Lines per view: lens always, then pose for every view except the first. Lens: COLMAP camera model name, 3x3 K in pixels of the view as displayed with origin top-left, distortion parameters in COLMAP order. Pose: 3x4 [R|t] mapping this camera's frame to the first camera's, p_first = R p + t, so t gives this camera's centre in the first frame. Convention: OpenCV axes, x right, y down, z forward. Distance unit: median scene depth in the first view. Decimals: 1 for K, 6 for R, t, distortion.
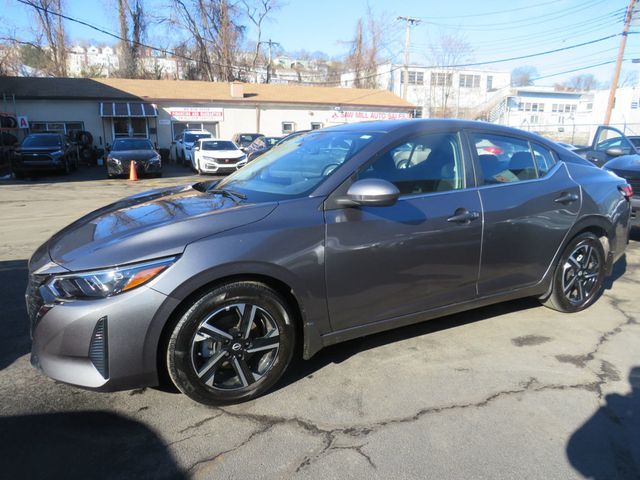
lens RADIAL K [[449.4, 0, 317.2], [0, 449.4, 242.6], [0, 0, 1]] dist [-0.013148, -0.001438]
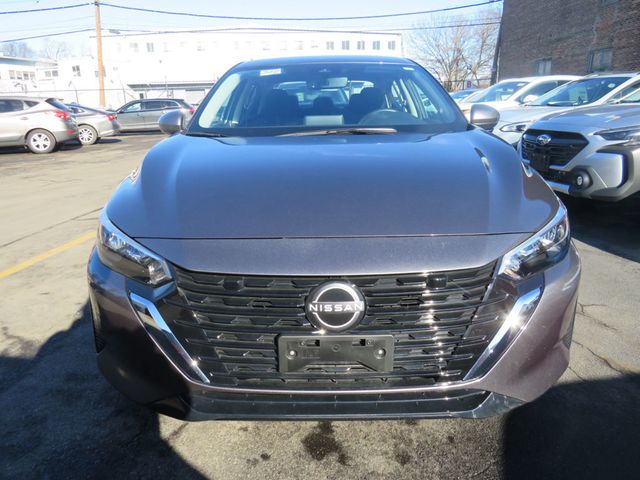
lens RADIAL K [[449.4, 0, 315.5], [0, 449.4, 233.3], [0, 0, 1]] dist [-0.013148, -0.001438]
pose [[0.493800, -0.248988, 0.833167, -1.195841], [0.210600, 0.963849, 0.163224, -0.103924], [-0.843688, 0.094865, 0.528385, 0.862019]]
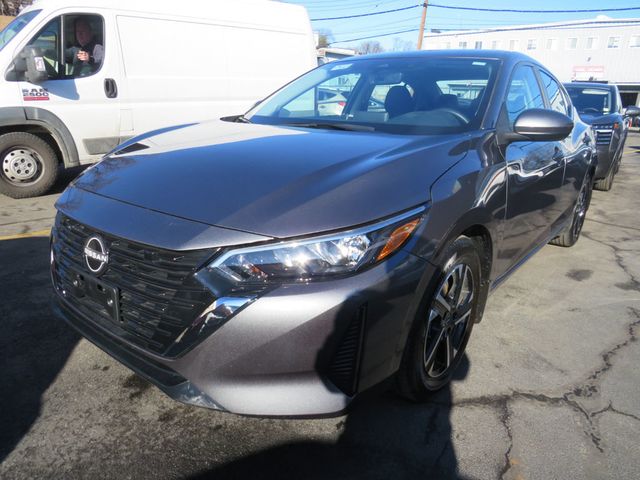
lens RADIAL K [[449.4, 0, 318.0], [0, 449.4, 241.9], [0, 0, 1]] dist [-0.013148, -0.001438]
pose [[0.919998, -0.083966, 0.382822, -0.692238], [0.049449, 0.993843, 0.099148, 0.010133], [-0.388790, -0.072285, 0.918486, 0.394635]]
